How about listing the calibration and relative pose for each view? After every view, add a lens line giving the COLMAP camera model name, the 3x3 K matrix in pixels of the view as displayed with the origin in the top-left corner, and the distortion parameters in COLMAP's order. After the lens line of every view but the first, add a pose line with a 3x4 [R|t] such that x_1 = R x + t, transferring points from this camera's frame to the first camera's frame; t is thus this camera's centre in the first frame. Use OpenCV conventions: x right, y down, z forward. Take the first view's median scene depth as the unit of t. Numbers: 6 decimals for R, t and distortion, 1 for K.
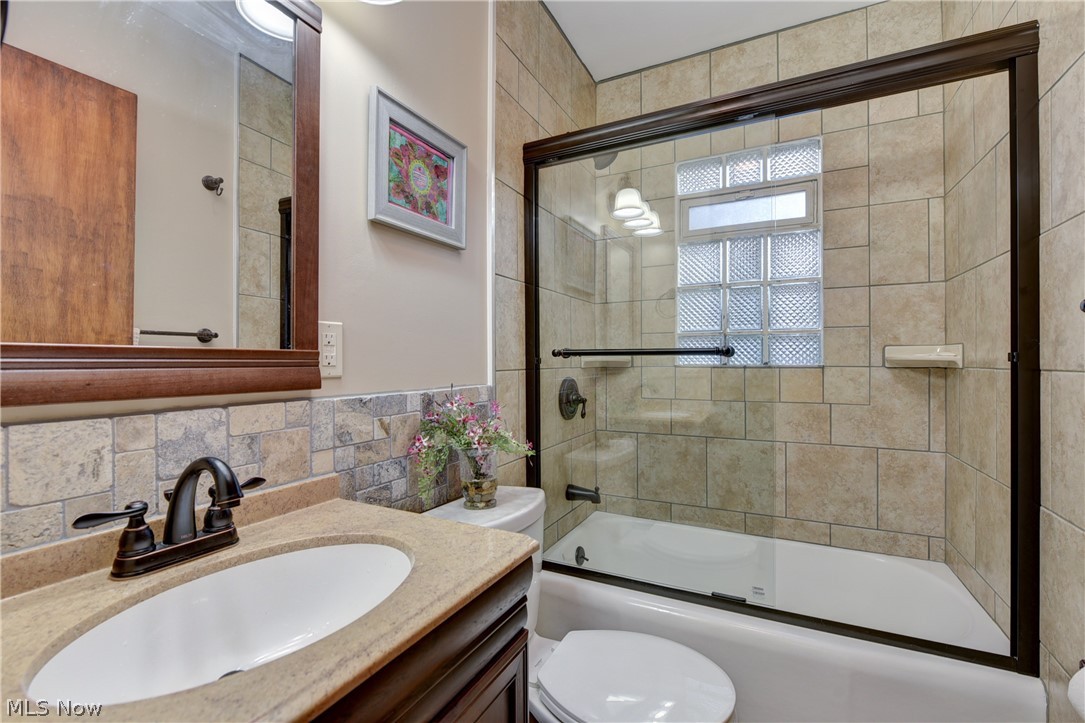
lens RADIAL K [[468.4, 0, 542.5], [0, 468.4, 361.5], [0, 0, 1]] dist [-0.009979, -0.000347]
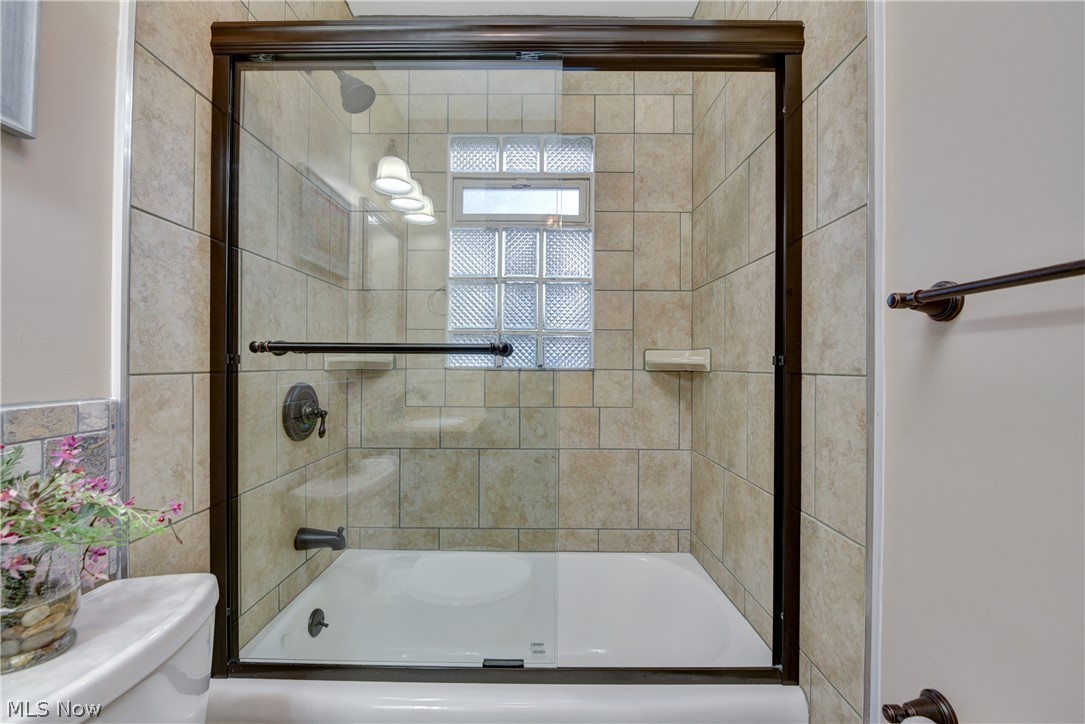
lens RADIAL K [[448.4, 0, 535.0], [0, 448.4, 363.1], [0, 0, 1]] dist [-0.015084, -0.000540]
pose [[0.897536, 0.010261, 0.440821, 0.078715], [-0.009276, 0.999947, -0.004389, 0.002745], [-0.440843, -0.000149, 0.897584, 0.215520]]
